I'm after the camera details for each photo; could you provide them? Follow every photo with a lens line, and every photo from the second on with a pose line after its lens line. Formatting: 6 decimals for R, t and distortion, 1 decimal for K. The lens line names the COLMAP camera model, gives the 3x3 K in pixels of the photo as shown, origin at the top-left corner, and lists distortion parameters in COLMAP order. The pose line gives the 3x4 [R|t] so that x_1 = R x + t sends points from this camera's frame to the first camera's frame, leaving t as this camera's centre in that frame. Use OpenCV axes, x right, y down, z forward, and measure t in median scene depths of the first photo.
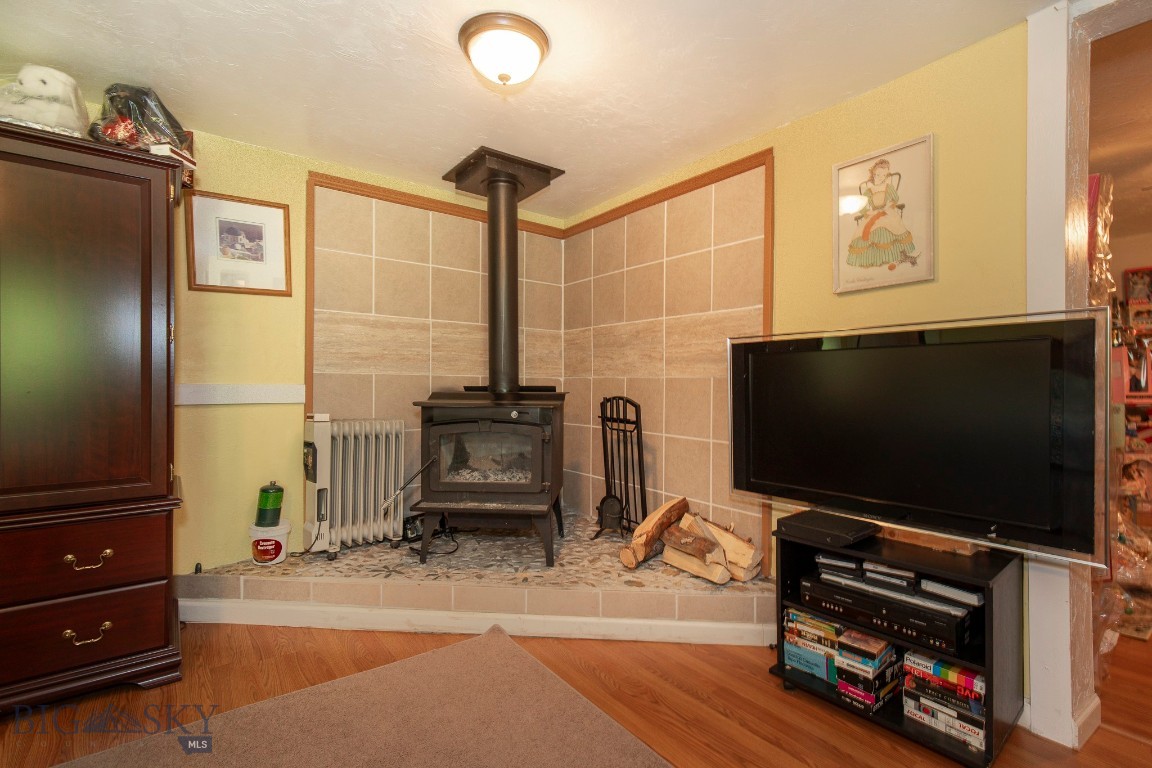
lens RADIAL K [[519.6, 0, 581.1], [0, 519.6, 387.5], [0, 0, 1]] dist [0.009414, -0.001263]
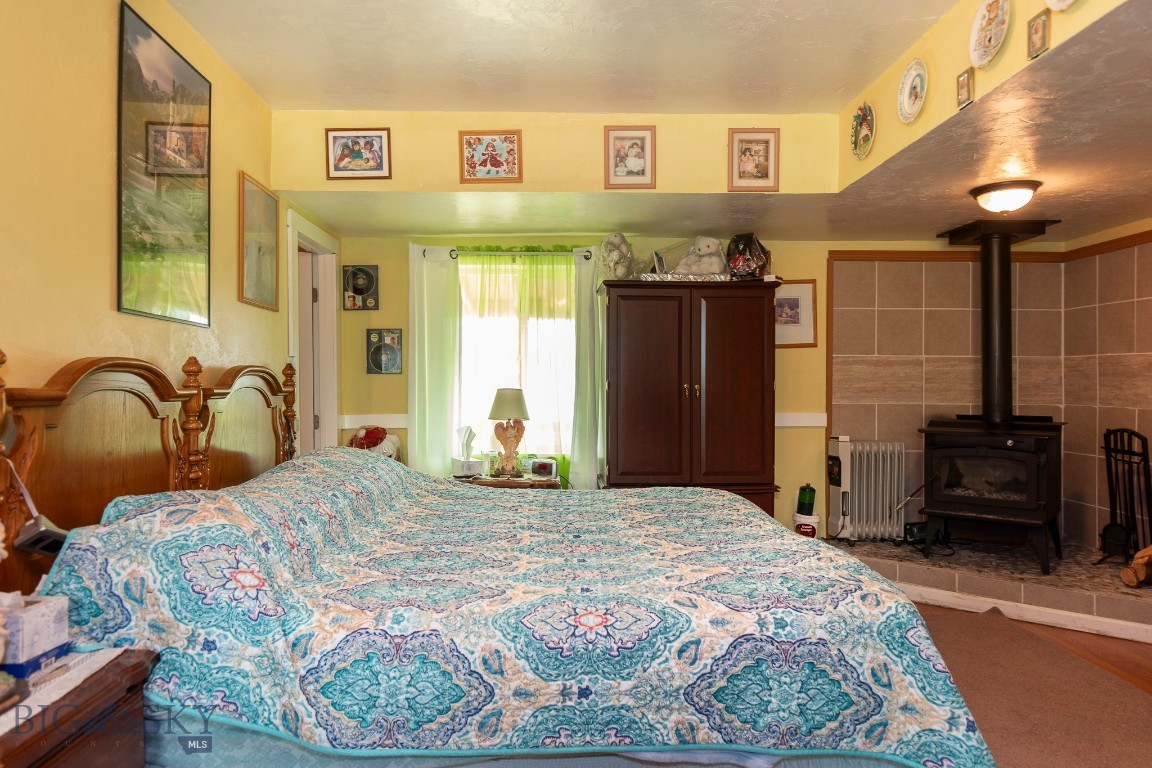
lens RADIAL K [[752.5, 0, 574.4], [0, 752.5, 384.3], [0, 0, 1]] dist [0.003976, -0.001453]
pose [[0.806798, -0.003990, -0.590814, 0.077762], [0.001262, 0.999987, -0.005030, -0.066087], [0.590827, 0.003313, 0.806792, -0.874461]]
